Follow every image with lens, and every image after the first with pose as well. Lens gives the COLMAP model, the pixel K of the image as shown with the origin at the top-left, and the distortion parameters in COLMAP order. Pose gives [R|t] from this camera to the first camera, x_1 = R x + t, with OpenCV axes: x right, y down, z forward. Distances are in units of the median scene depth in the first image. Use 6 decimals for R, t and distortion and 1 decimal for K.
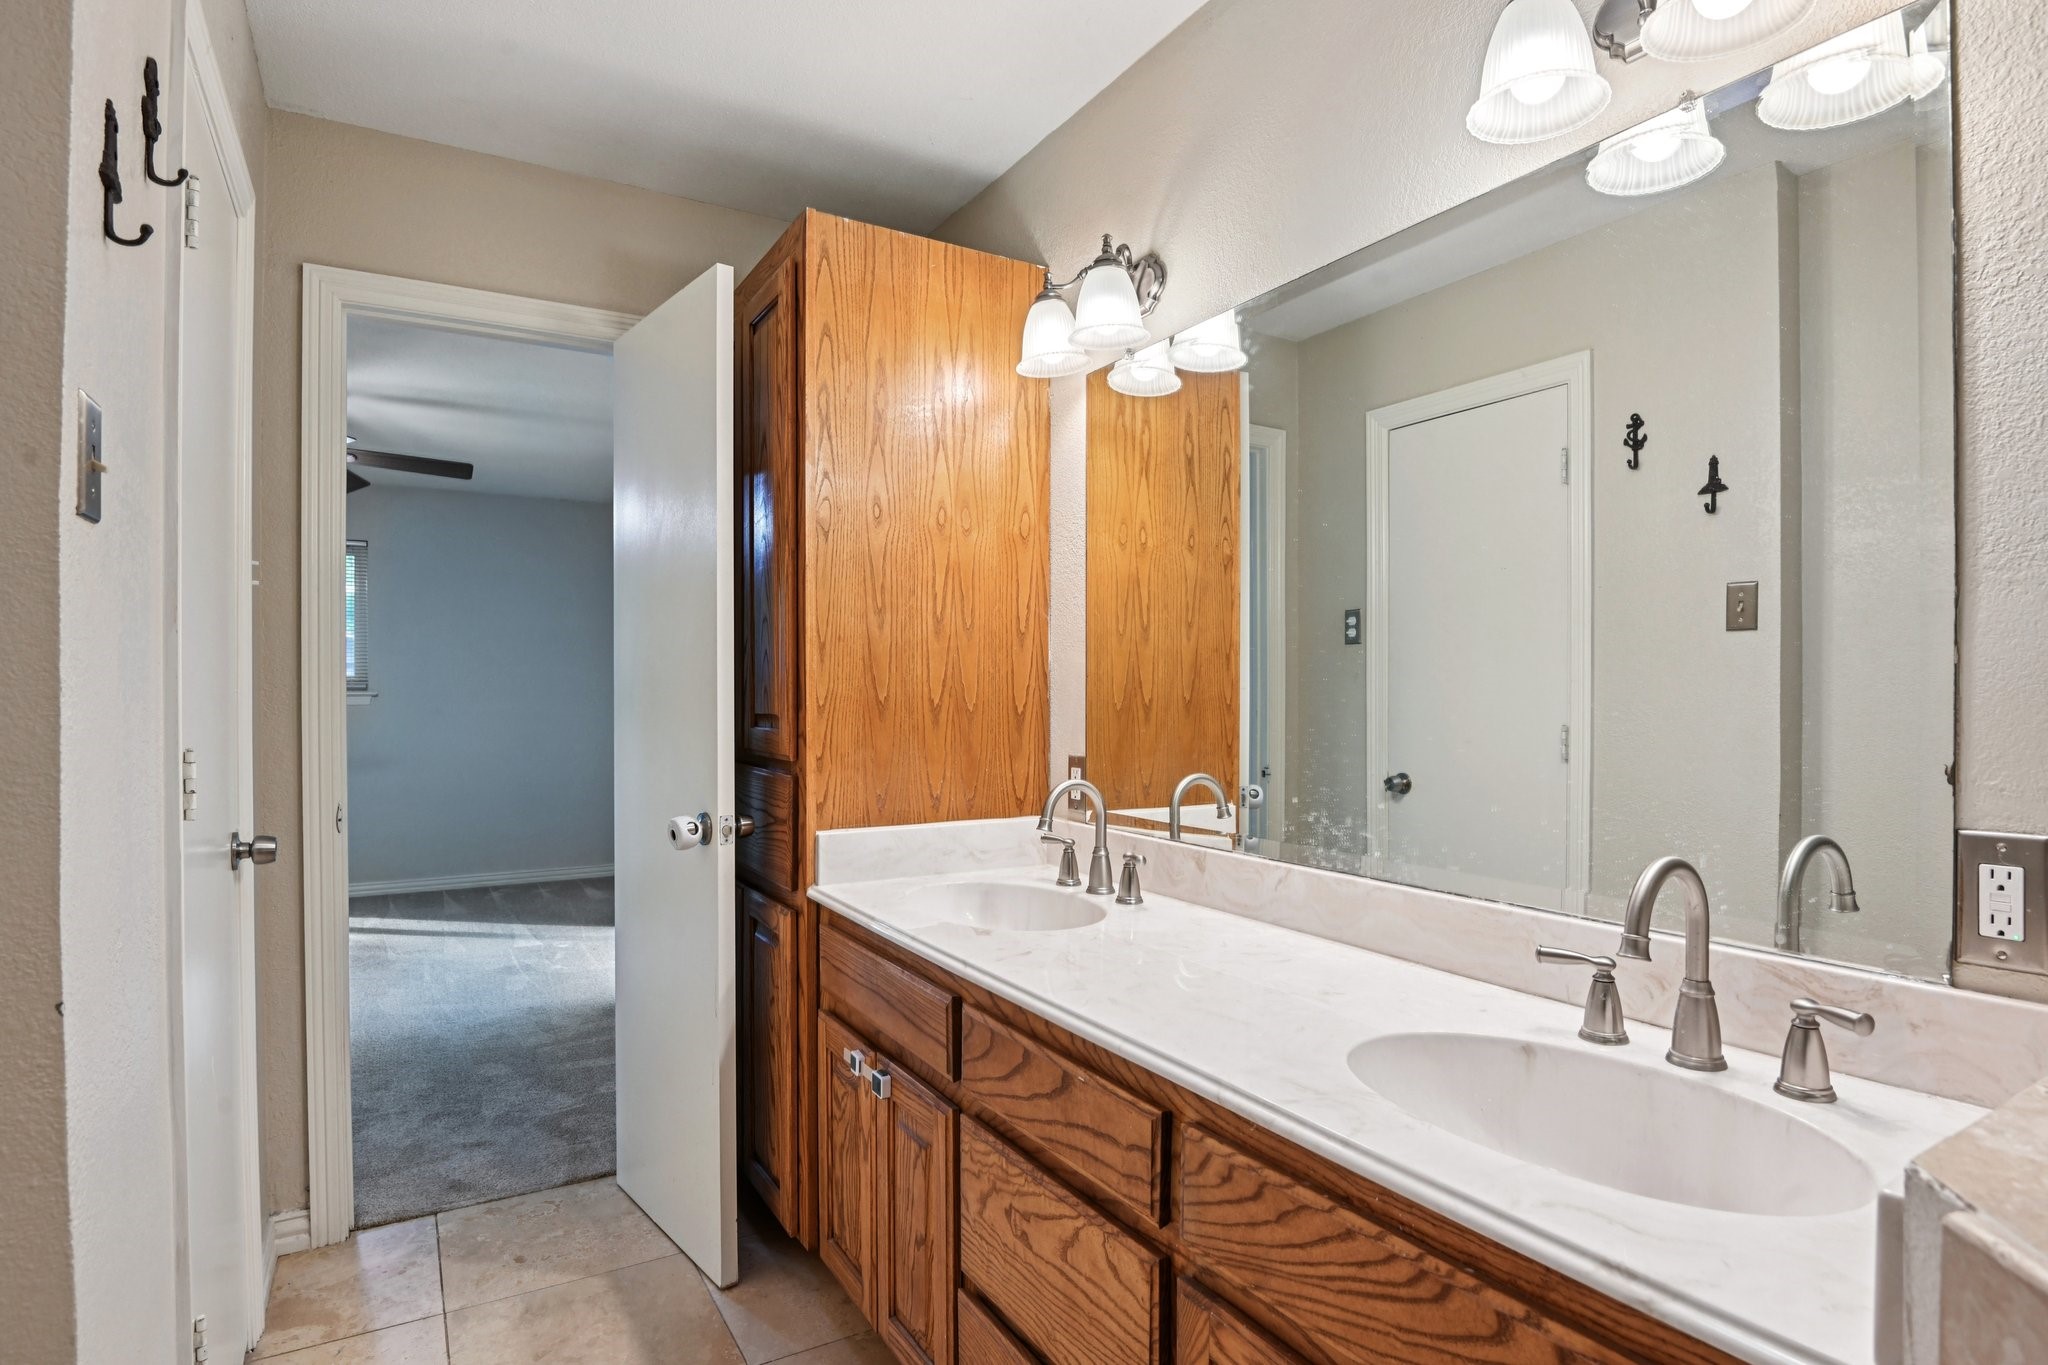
lens RADIAL K [[1102.2, 0, 1024.5], [0, 1102.2, 689.8], [0, 0, 1]] dist [-0.001902, -0.000868]
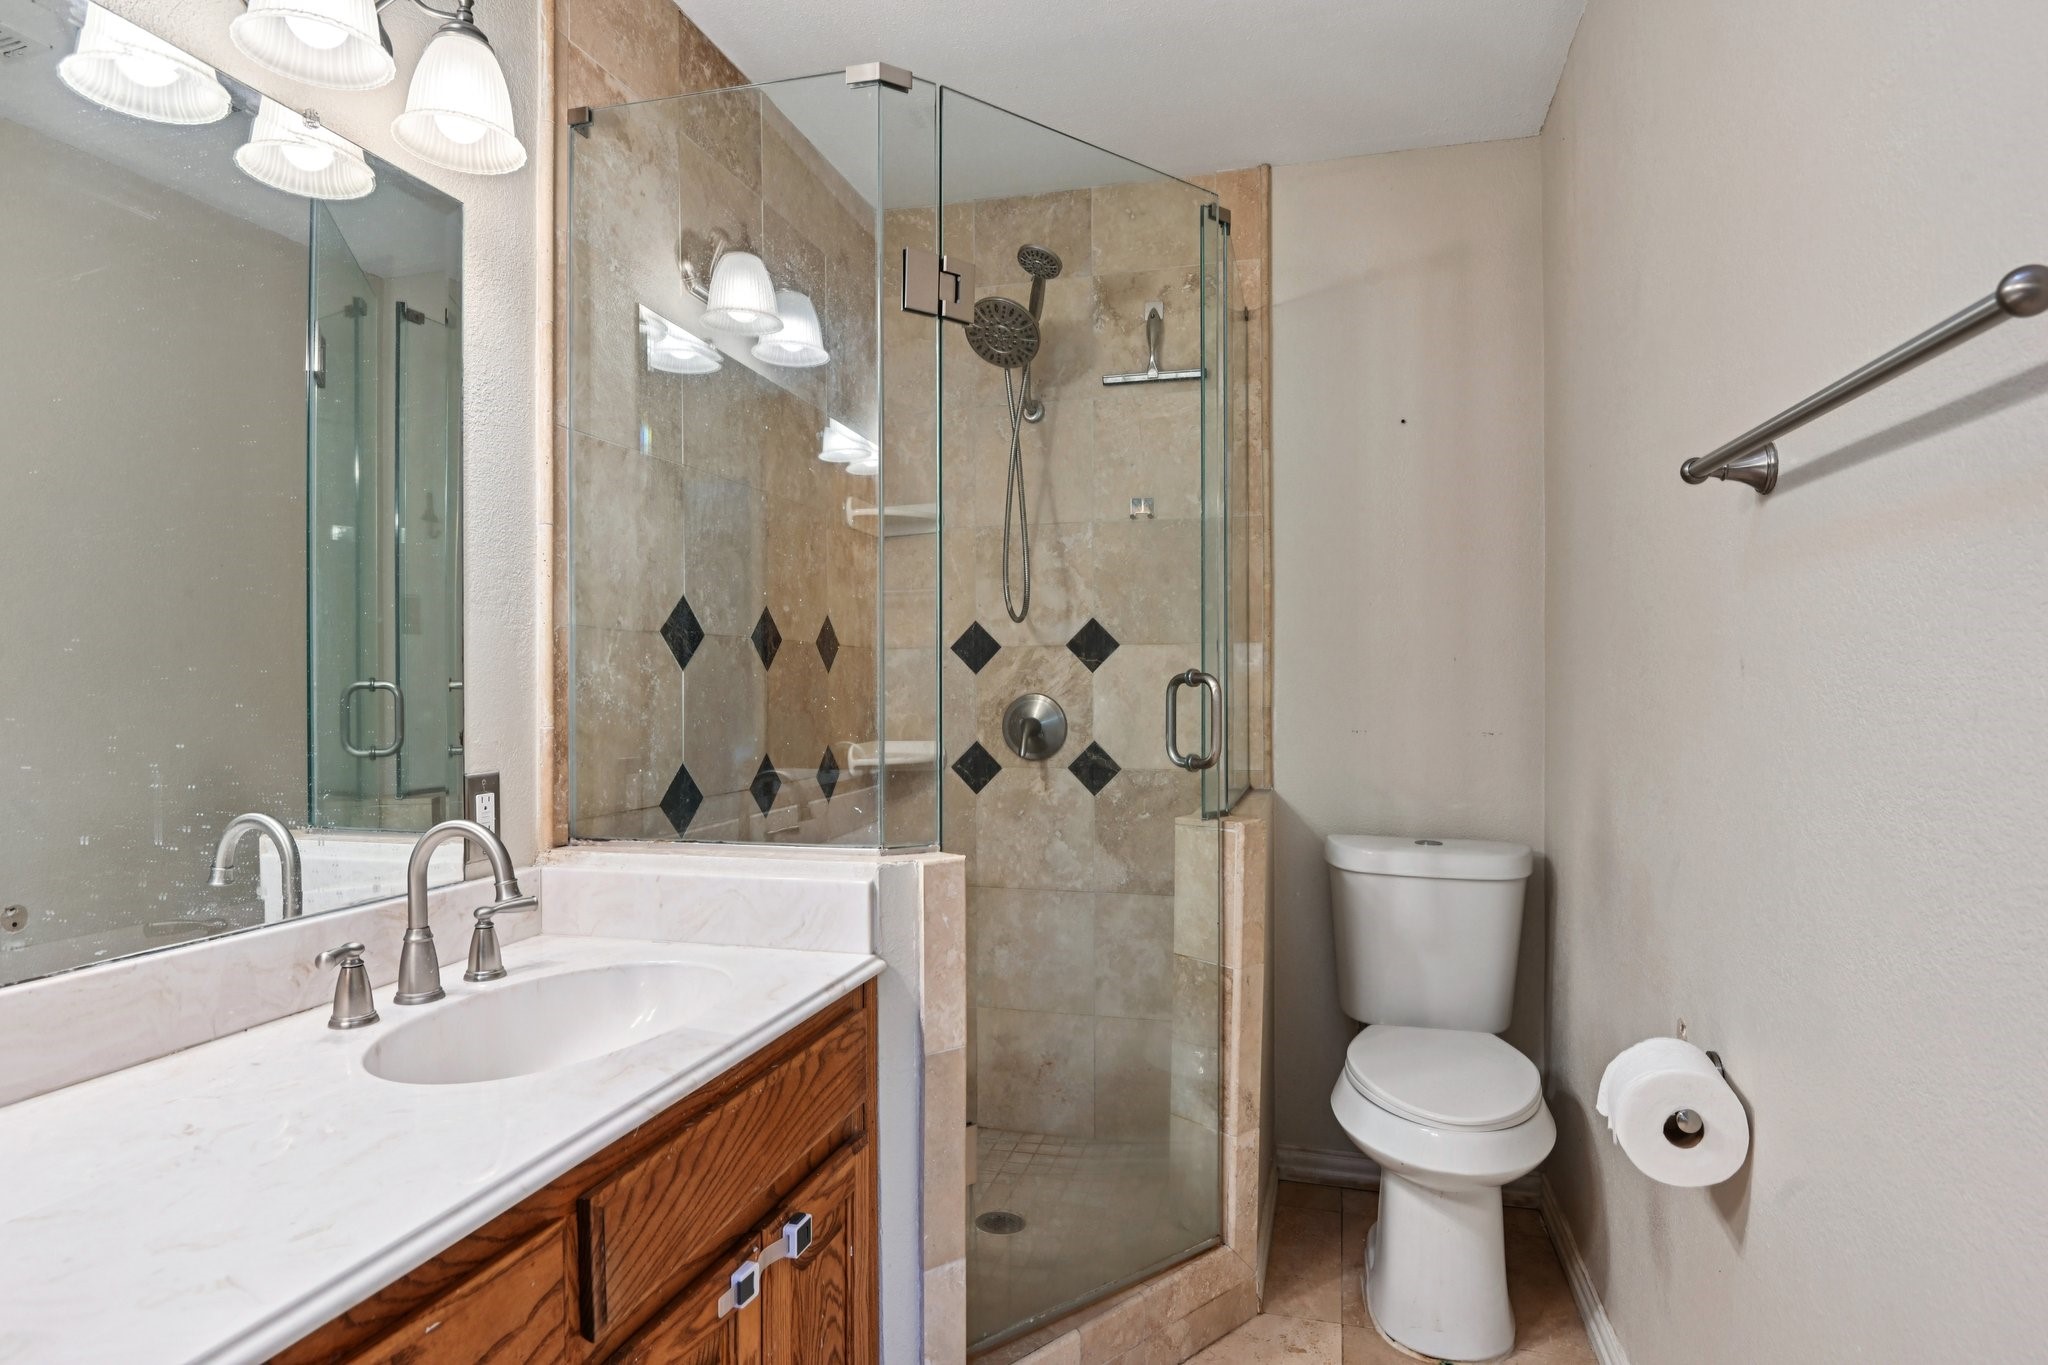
lens RADIAL K [[1102.2, 0, 1031.3], [0, 1102.2, 686.1], [0, 0, 1]] dist [-0.001902, -0.000868]
pose [[-0.700460, 0.003429, 0.713683, -0.733808], [0.003280, 0.999993, -0.001584, 0.010128], [-0.713684, 0.001231, -0.700467, 1.446571]]
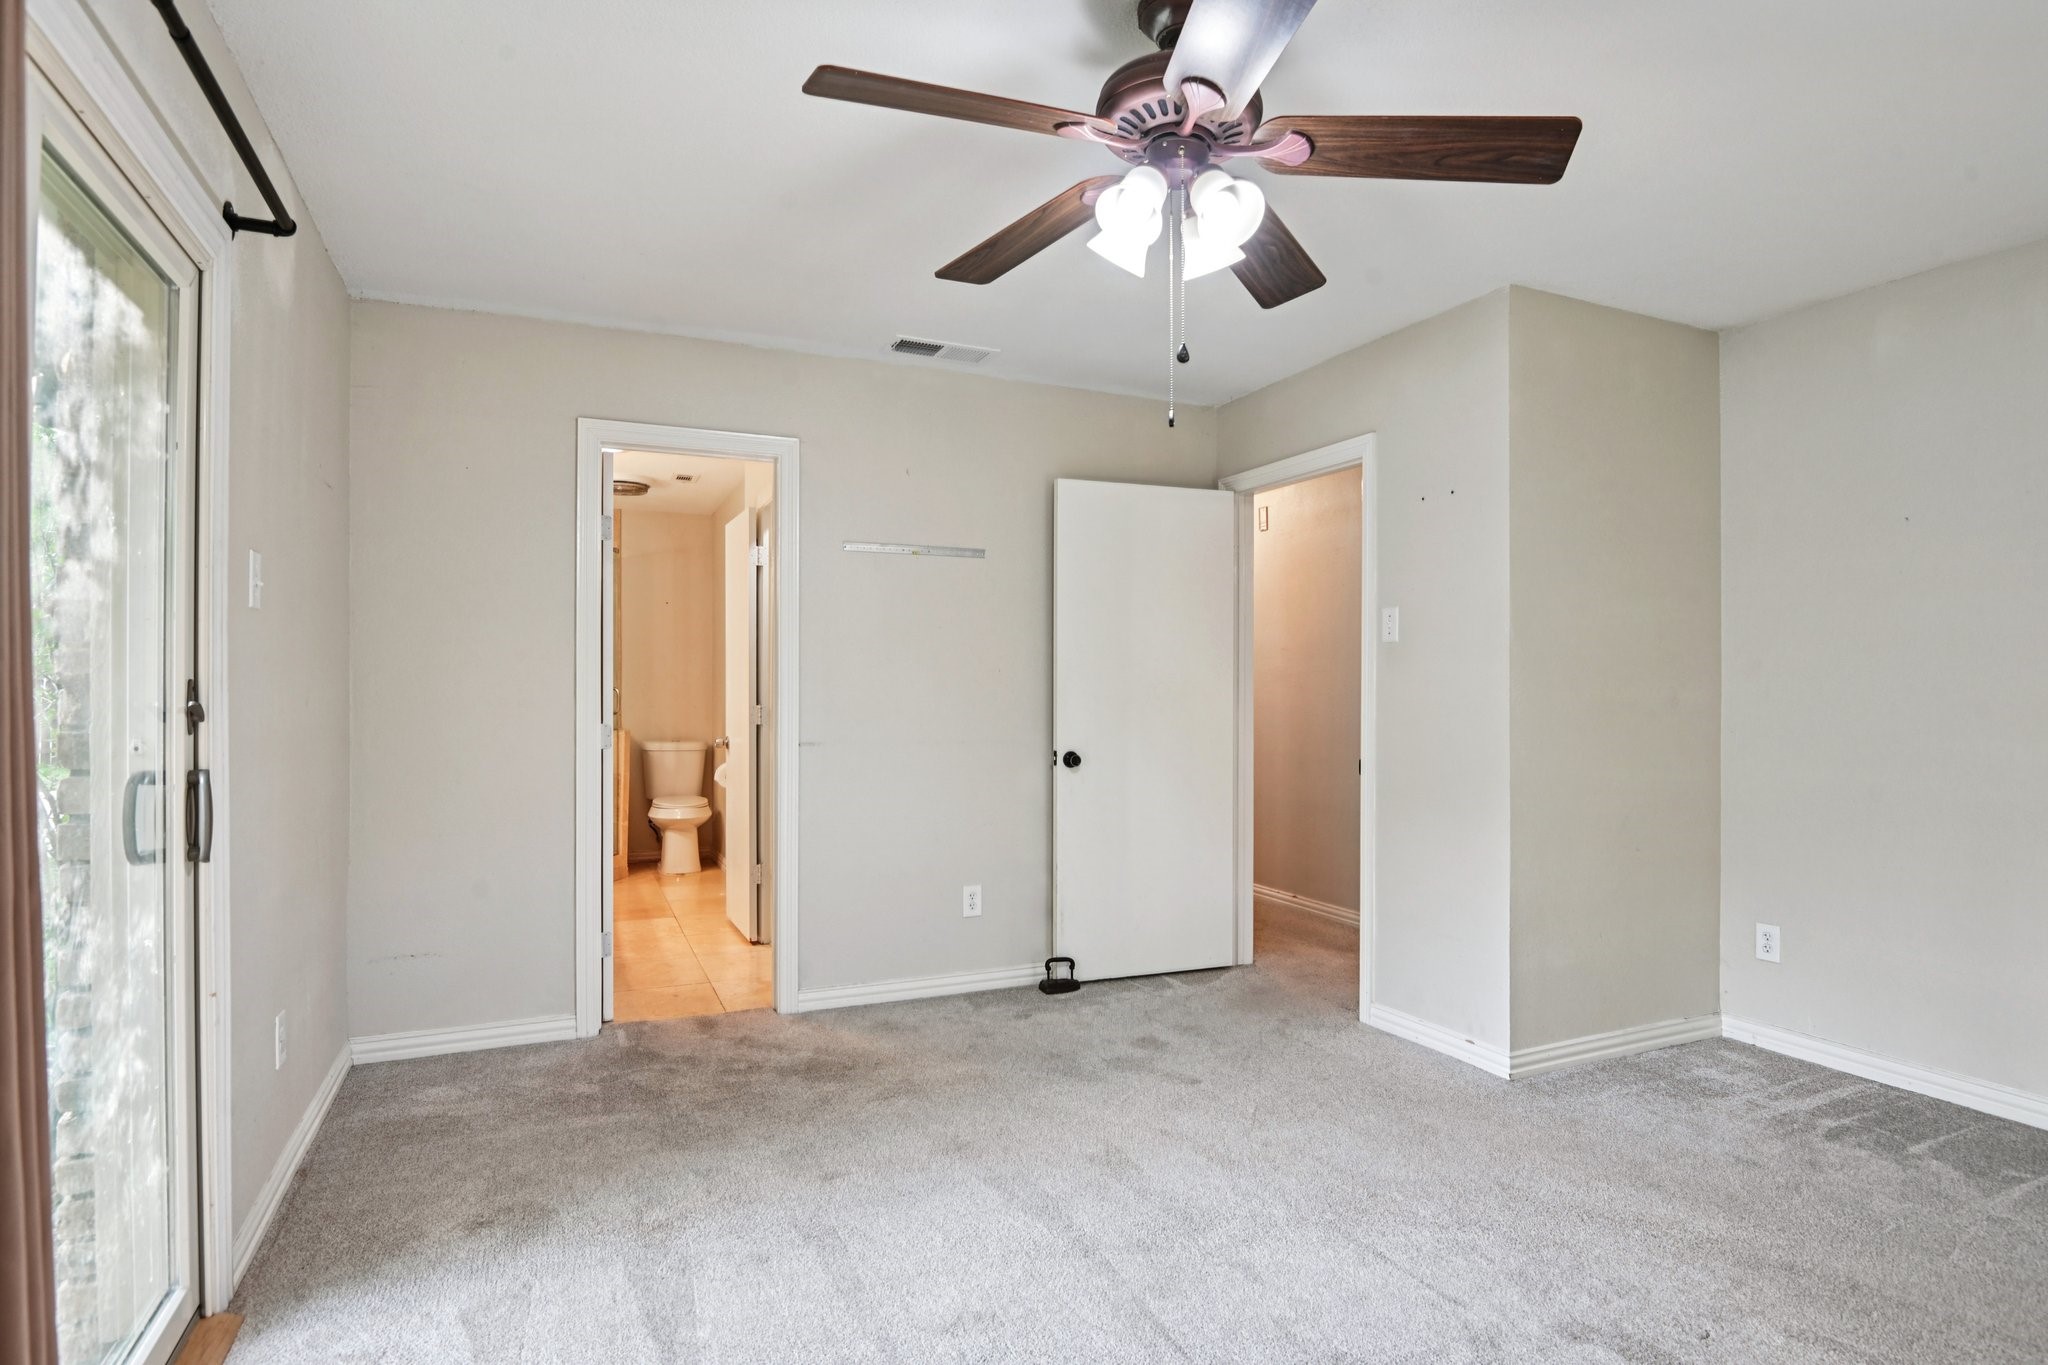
lens RADIAL K [[1102.2, 0, 1027.1], [0, 1102.2, 694.6], [0, 0, 1]] dist [-0.001902, -0.000868]
pose [[-0.994155, 0.006011, 0.107792, -1.629402], [0.005181, 0.999955, -0.007980, 0.052379], [-0.107836, -0.007375, -0.994141, 3.555991]]
